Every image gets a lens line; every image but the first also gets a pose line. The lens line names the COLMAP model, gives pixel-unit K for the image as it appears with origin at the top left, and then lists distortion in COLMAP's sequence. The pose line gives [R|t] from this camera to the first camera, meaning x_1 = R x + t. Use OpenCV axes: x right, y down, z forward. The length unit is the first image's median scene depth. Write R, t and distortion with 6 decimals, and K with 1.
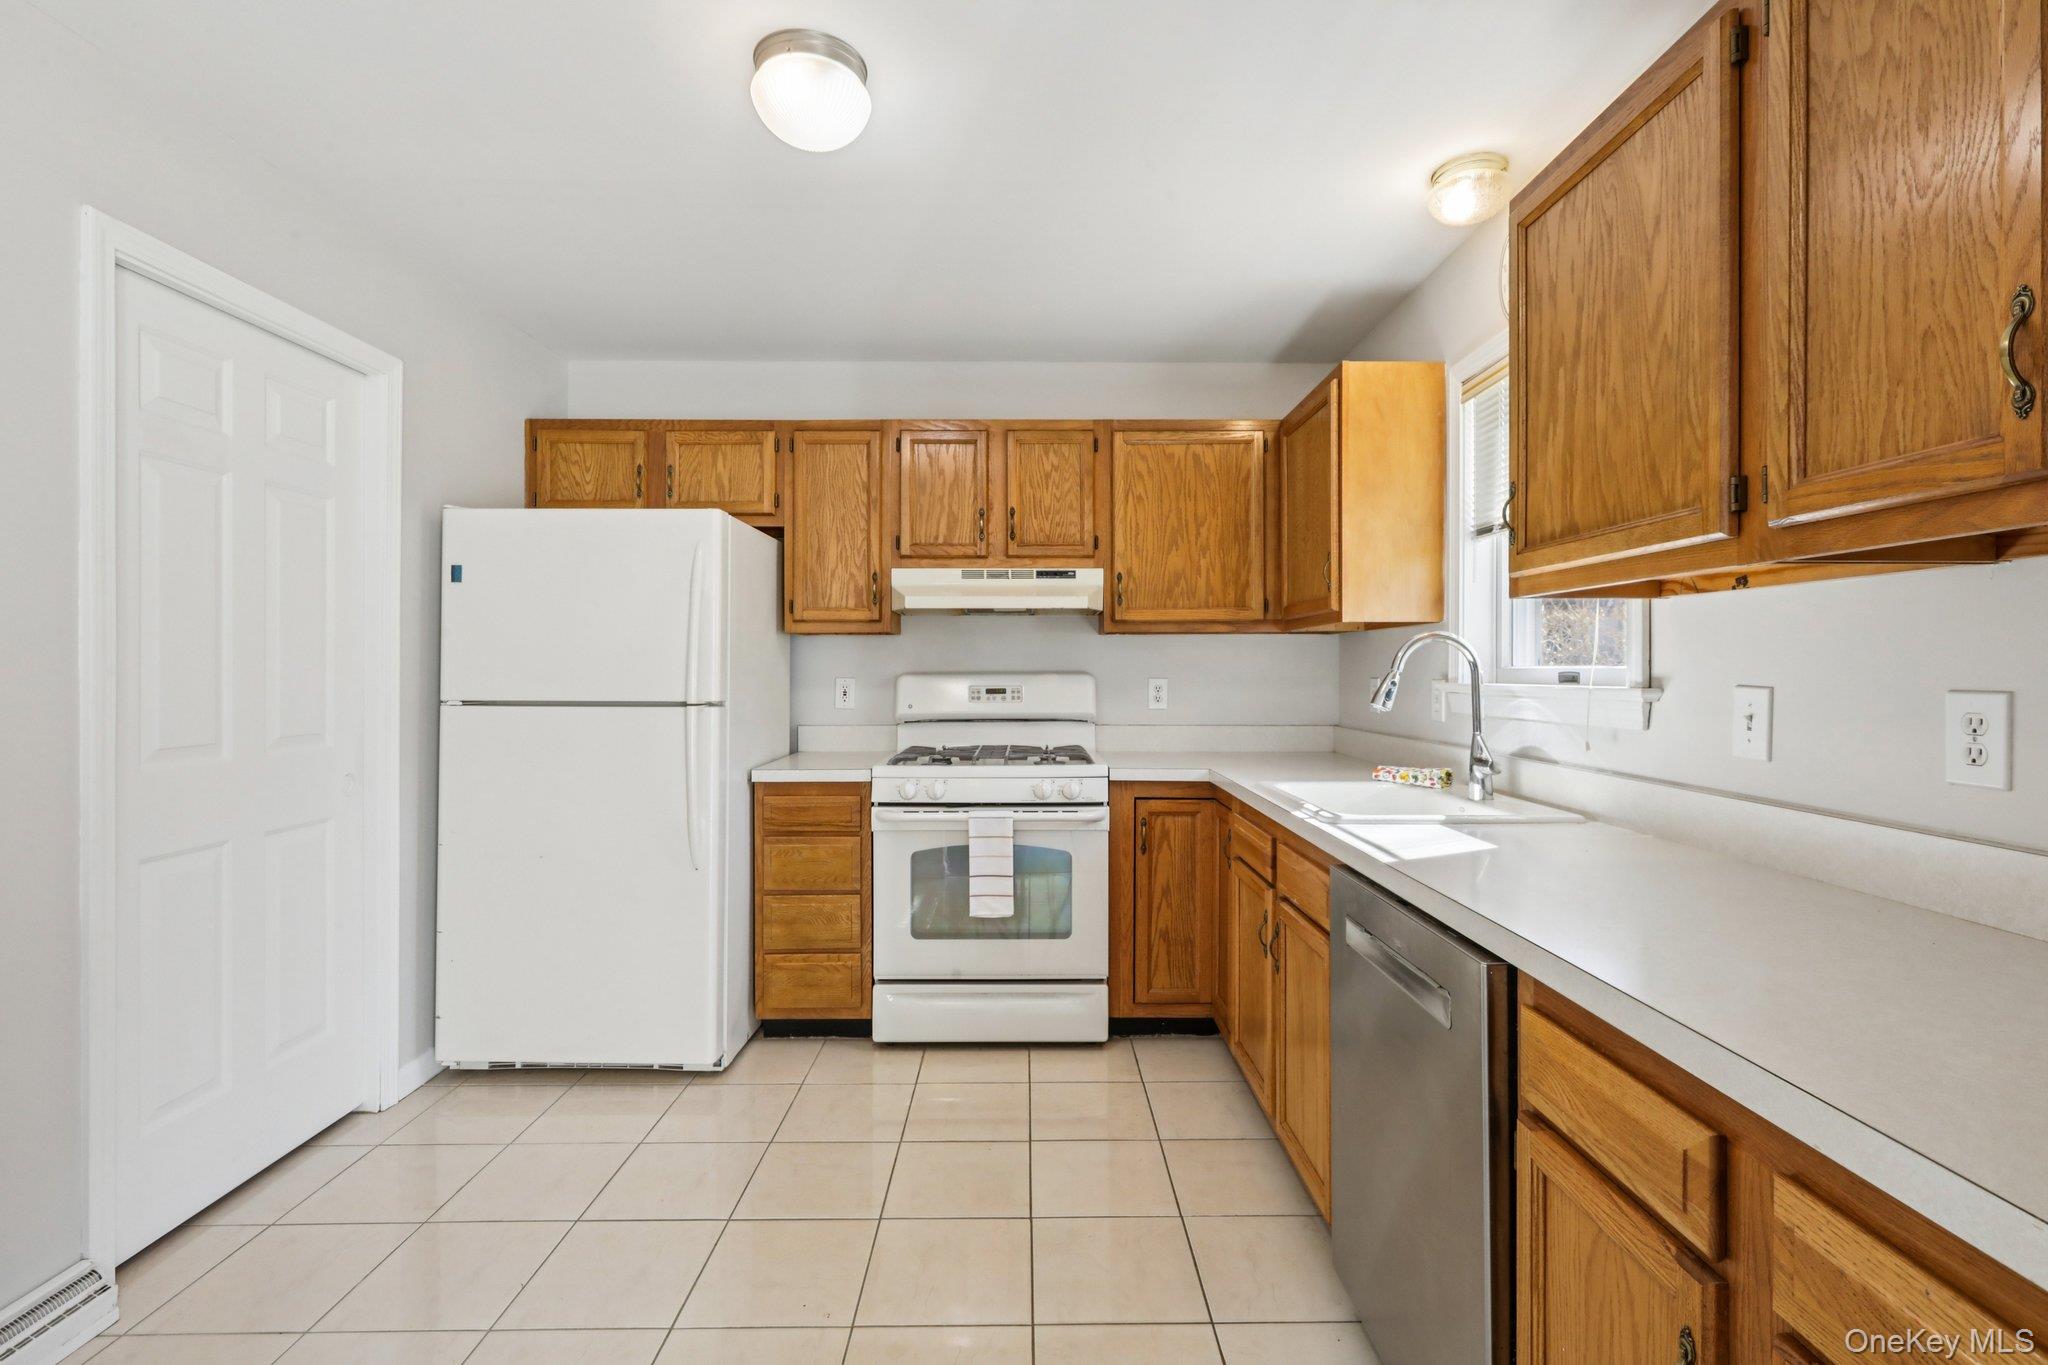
lens RADIAL K [[926.8, 0, 1030.7], [0, 926.8, 665.8], [0, 0, 1]] dist [0.001286, 0.000431]
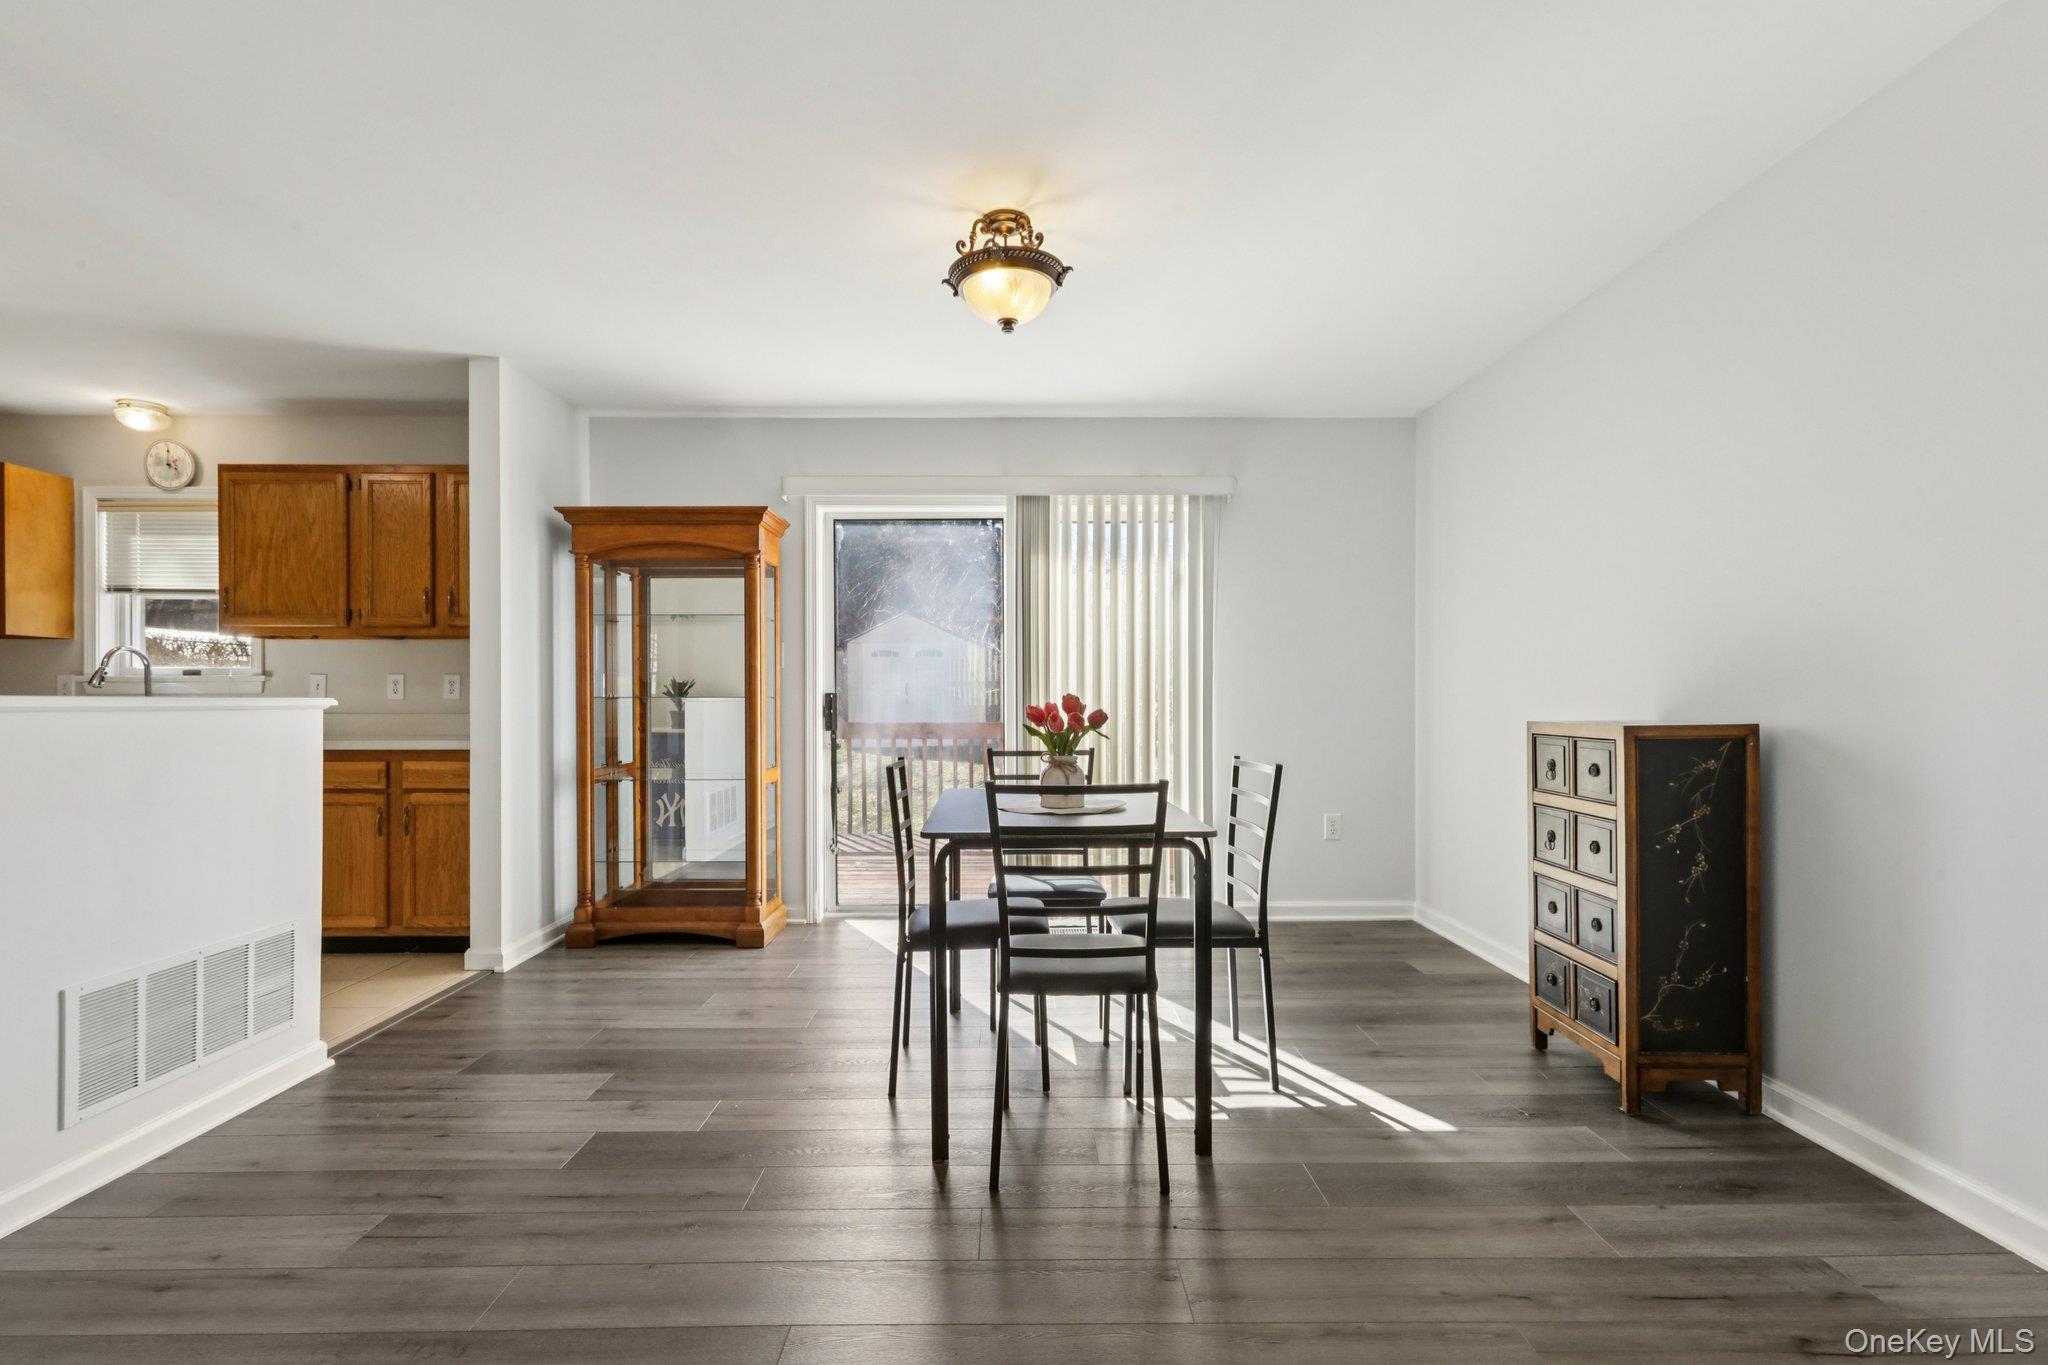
lens RADIAL K [[929.2, 0, 1025.6], [0, 929.2, 708.3], [0, 0, 1]] dist [0.002997, 0.000551]
pose [[-0.001439, -0.006748, 0.999976, -1.077670], [-0.001900, 0.999975, 0.006745, 0.053769], [-0.999997, -0.001891, -0.001452, -0.602581]]
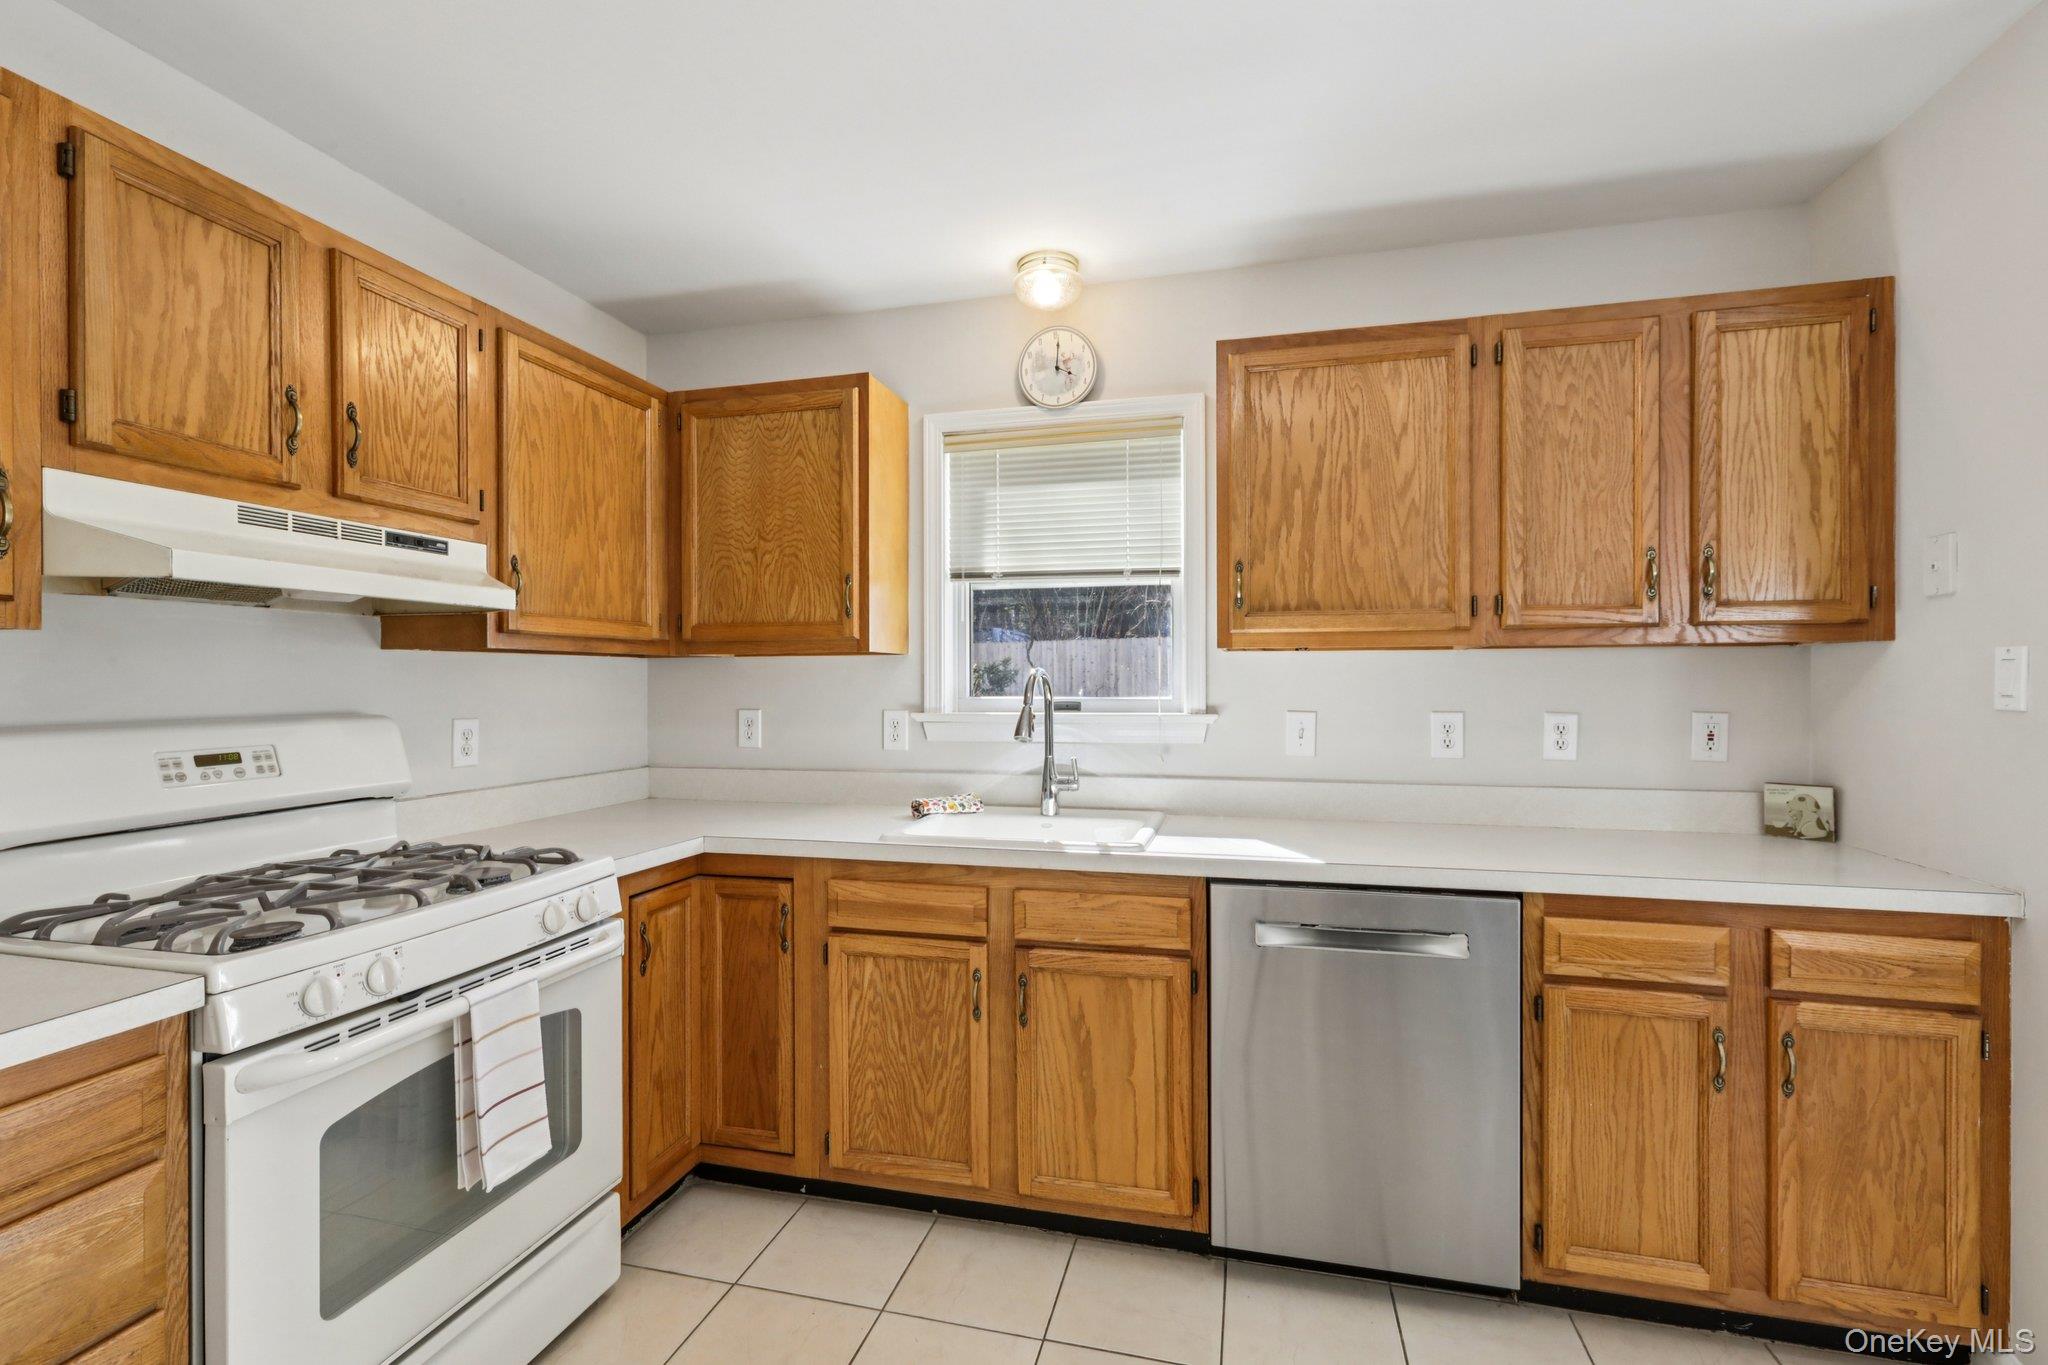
lens RADIAL K [[913.8, 0, 1024.6], [0, 913.8, 677.9], [0, 0, 1]] dist [-0.000550, 0.001000]
pose [[0.254653, 0.002320, 0.967030, -0.463163], [0.000053, 0.999997, -0.002413, -0.016704], [-0.967033, 0.000666, 0.254652, 0.553249]]
